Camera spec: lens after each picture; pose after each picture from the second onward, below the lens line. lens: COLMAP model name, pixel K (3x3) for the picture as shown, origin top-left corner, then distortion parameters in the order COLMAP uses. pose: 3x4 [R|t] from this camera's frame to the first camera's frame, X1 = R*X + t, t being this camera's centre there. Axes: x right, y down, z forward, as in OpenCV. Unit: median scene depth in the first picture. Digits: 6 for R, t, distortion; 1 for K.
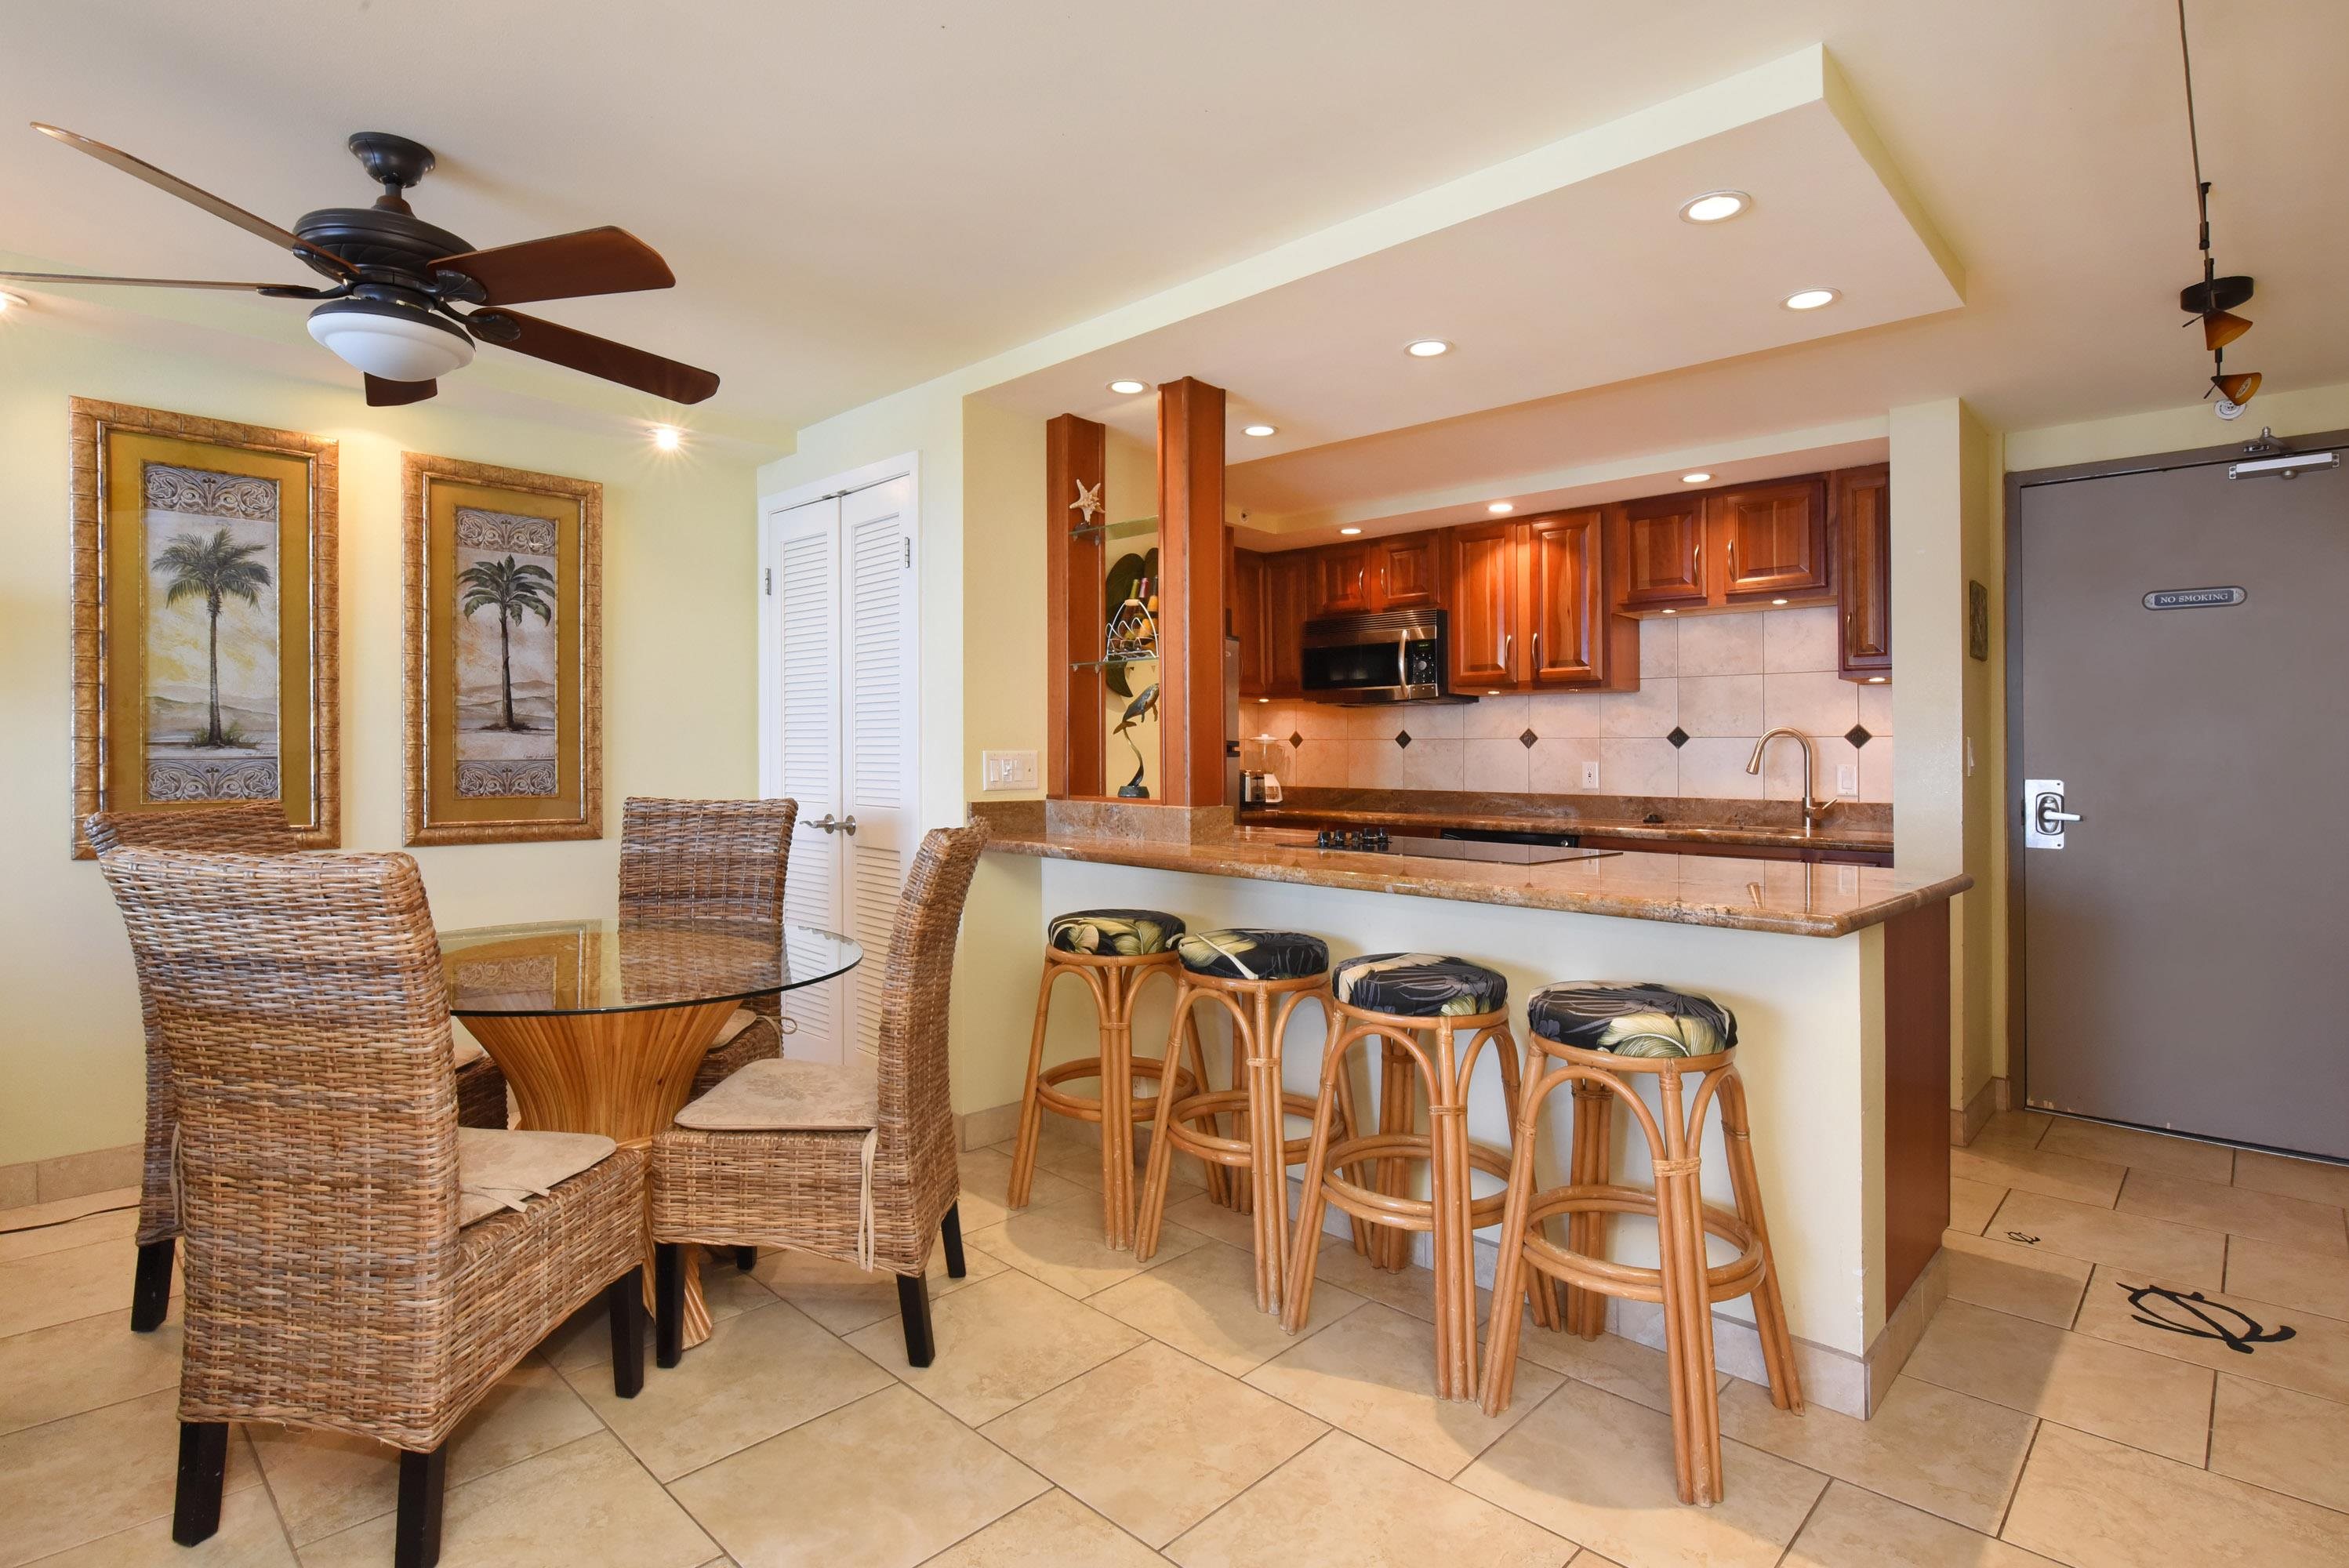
lens RADIAL K [[1169.4, 0, 1179.4], [0, 1169.4, 754.2], [0, 0, 1]] dist [-0.003439, -0.000646]
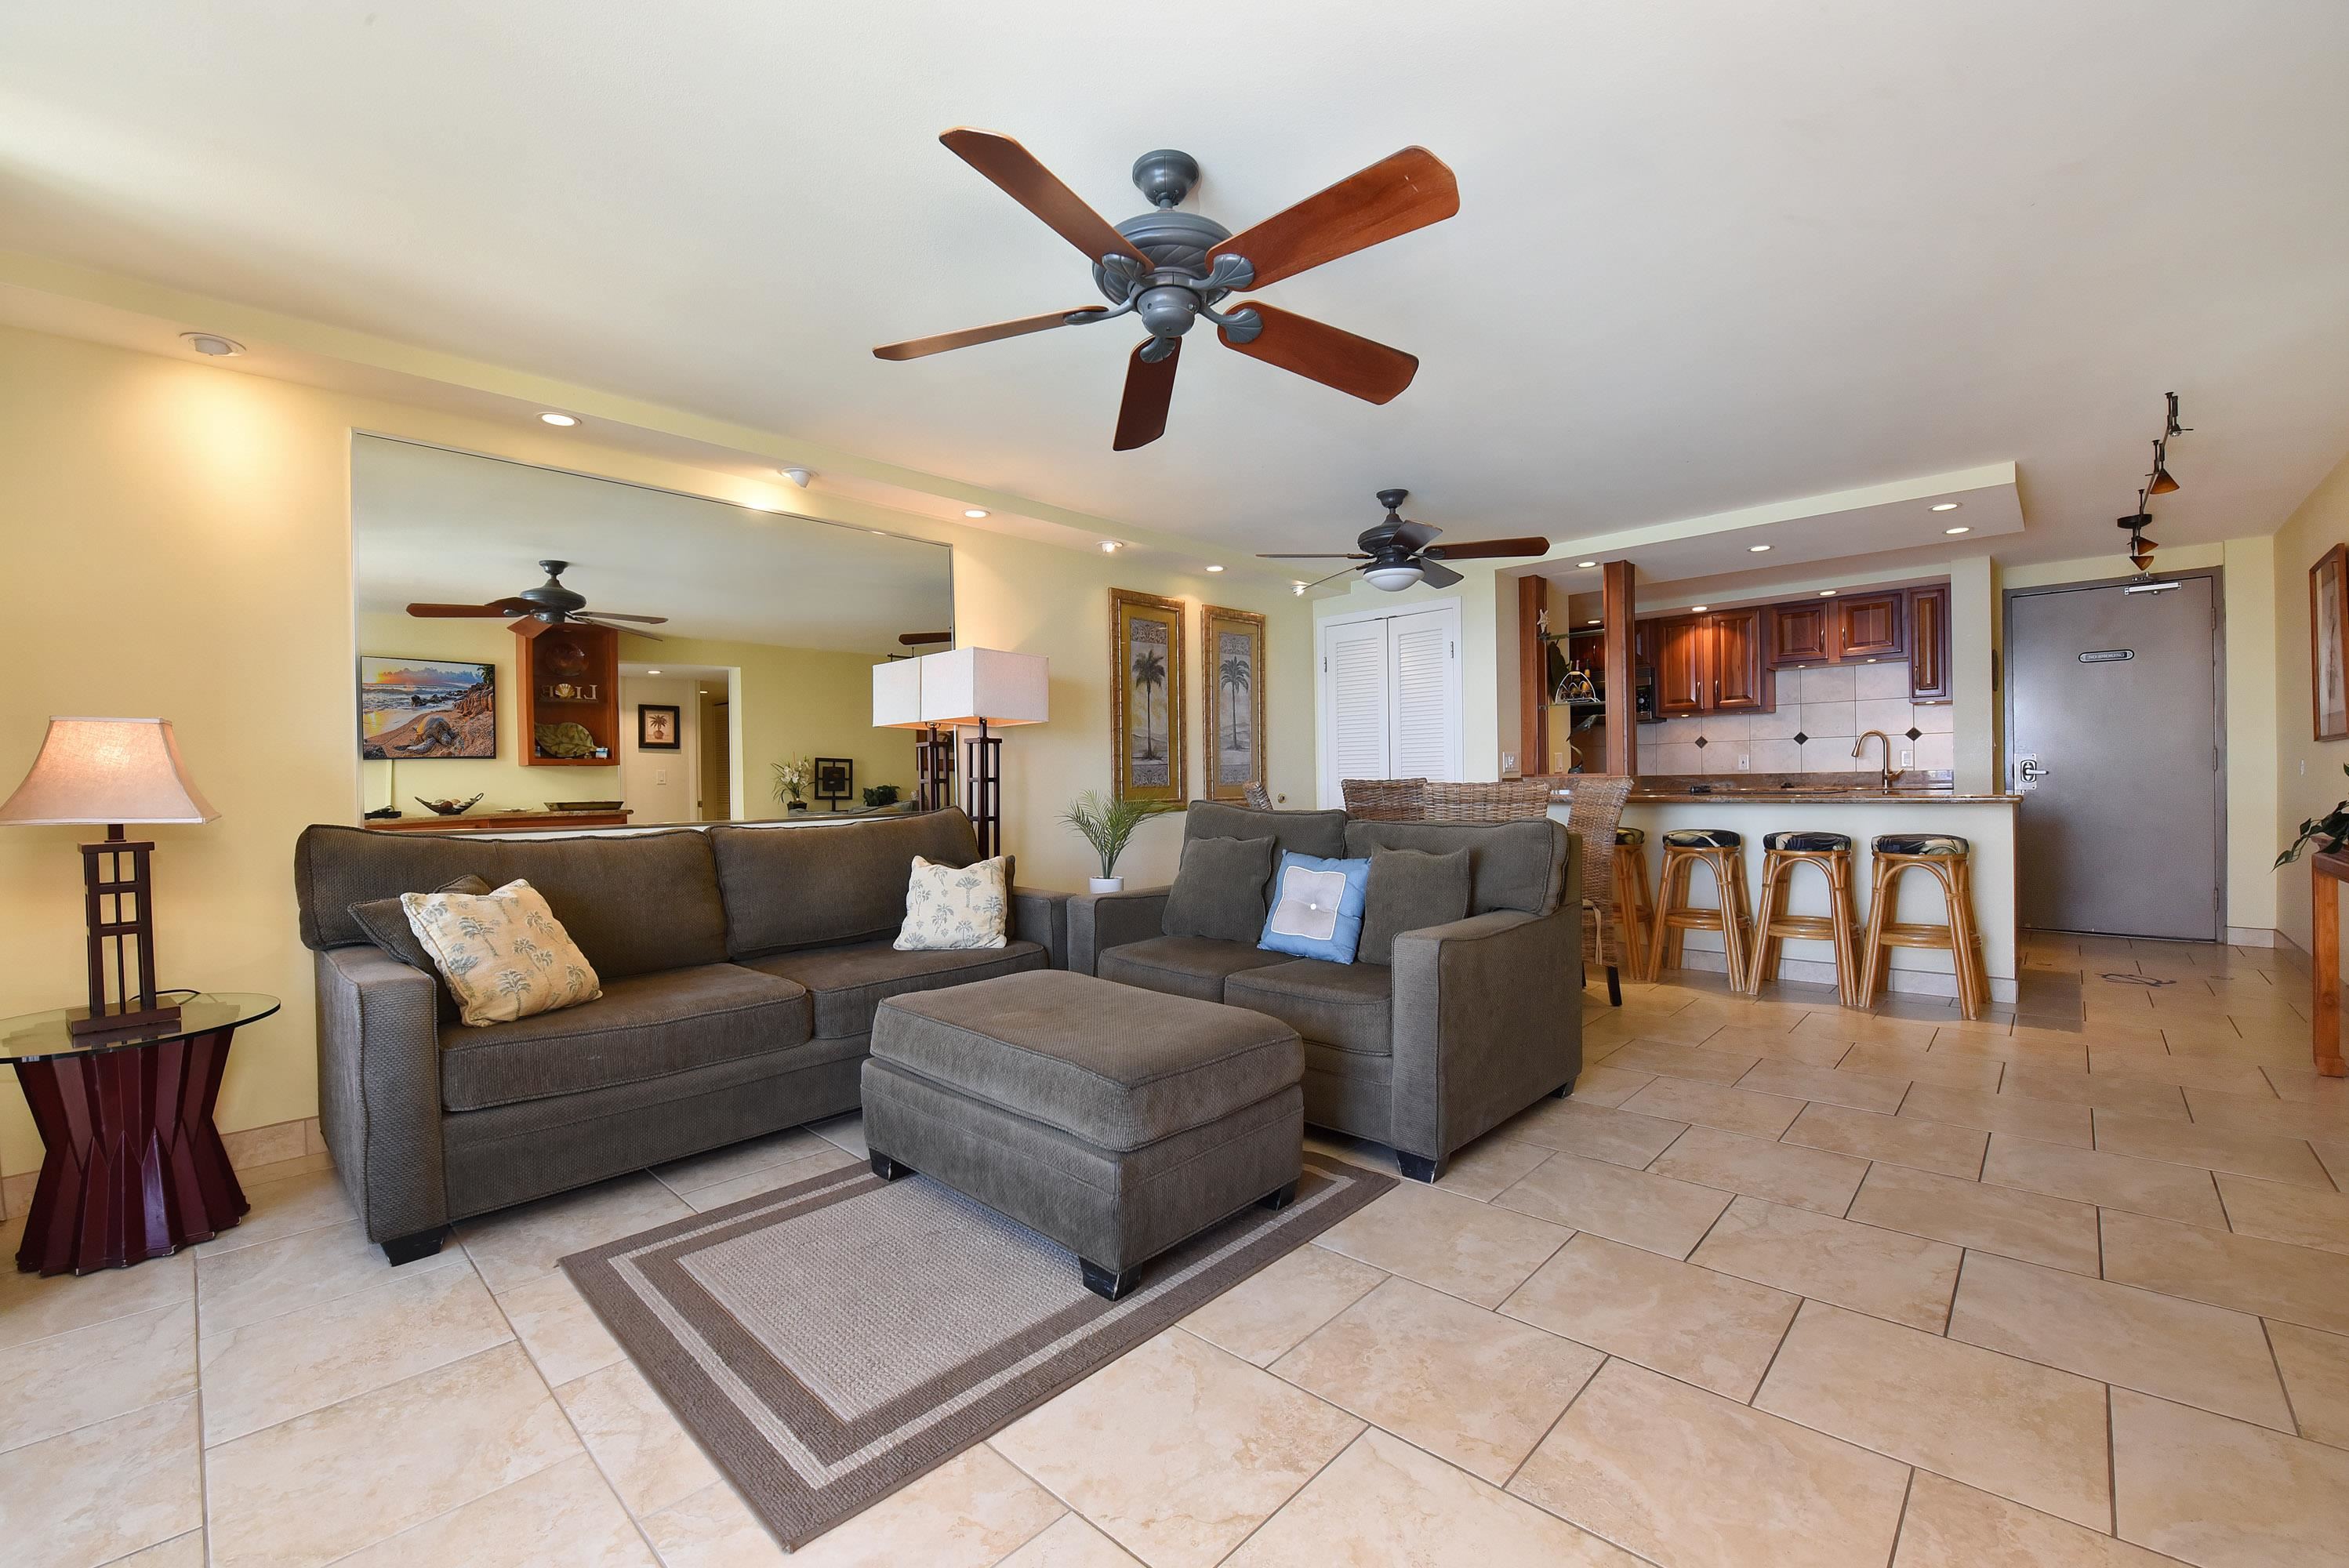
lens RADIAL K [[964.0, 0, 1221.4], [0, 964.0, 798.3], [0, 0, 1]] dist [-0.001966, -0.000272]
pose [[0.999128, -0.029998, 0.029043, -0.519768], [0.029320, 0.999294, 0.023487, 0.017186], [-0.029727, -0.022615, 0.999302, -0.444472]]
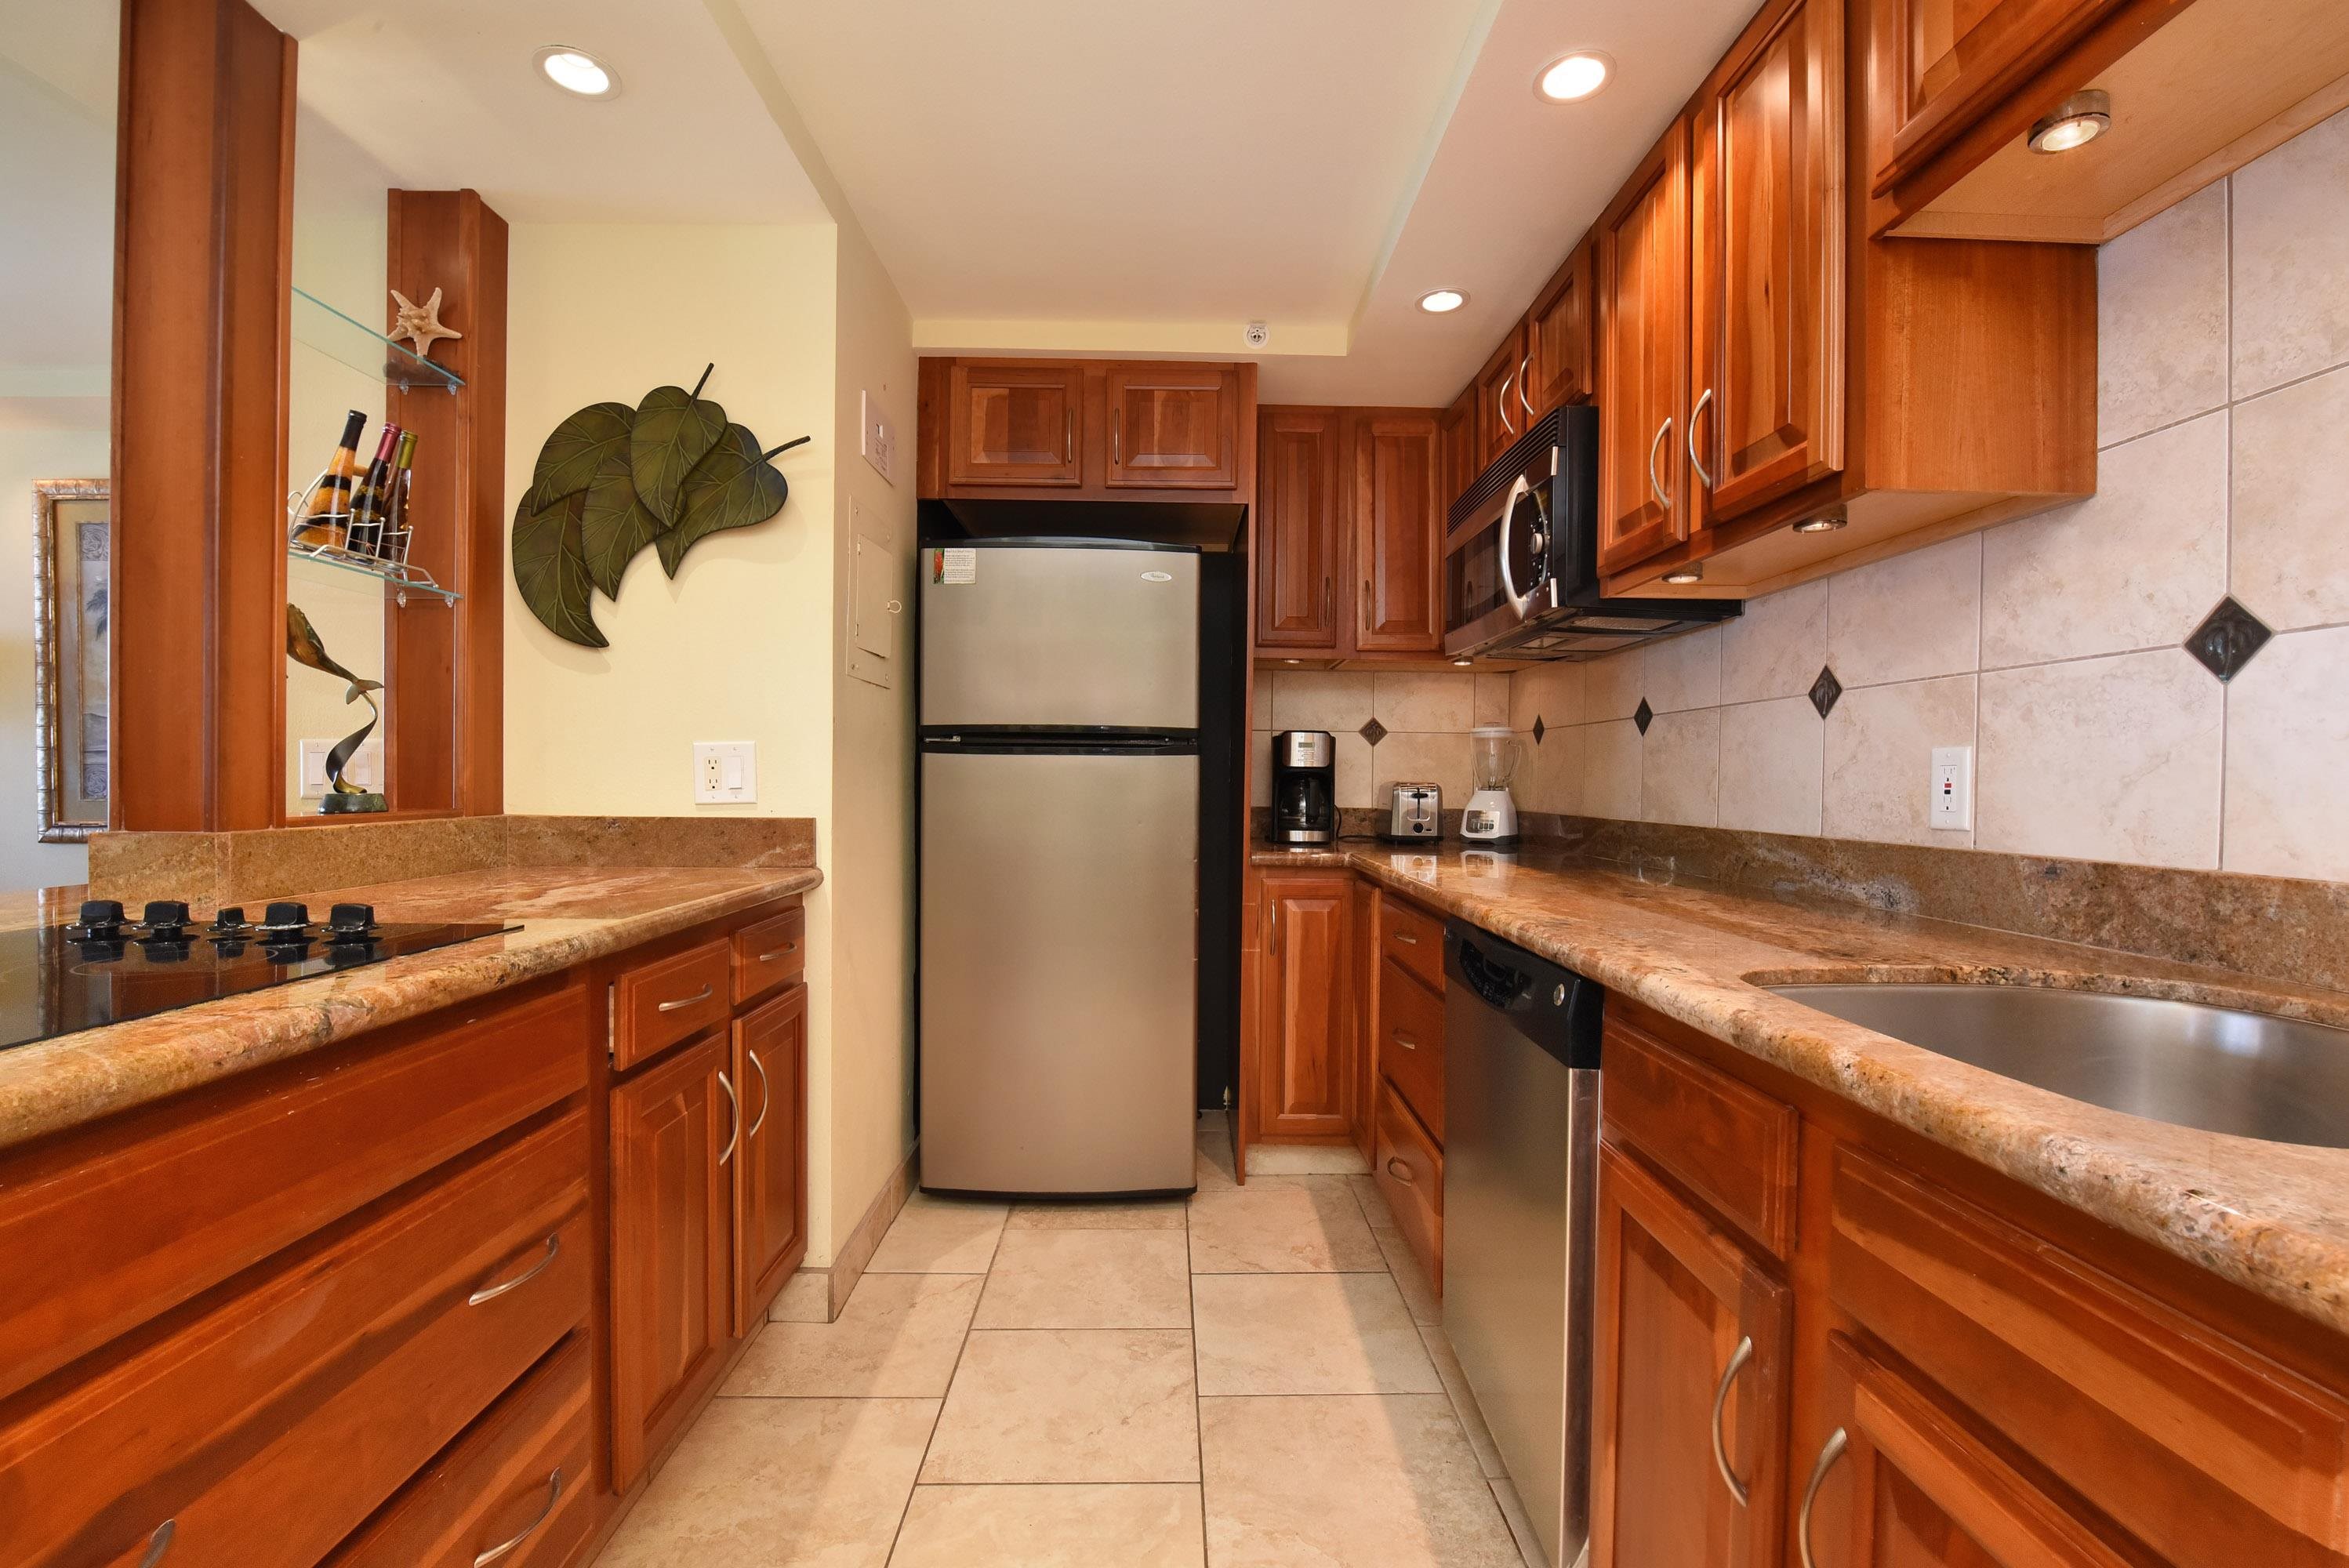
lens RADIAL K [[1014.0, 0, 1167.8], [0, 1014.0, 804.6], [0, 0, 1]] dist [-0.008451, -0.005679]
pose [[0.693619, 0.015664, -0.720172, 0.458316], [-0.000491, 0.999774, 0.021272, 0.019065], [0.720342, -0.014401, 0.693470, 0.735413]]
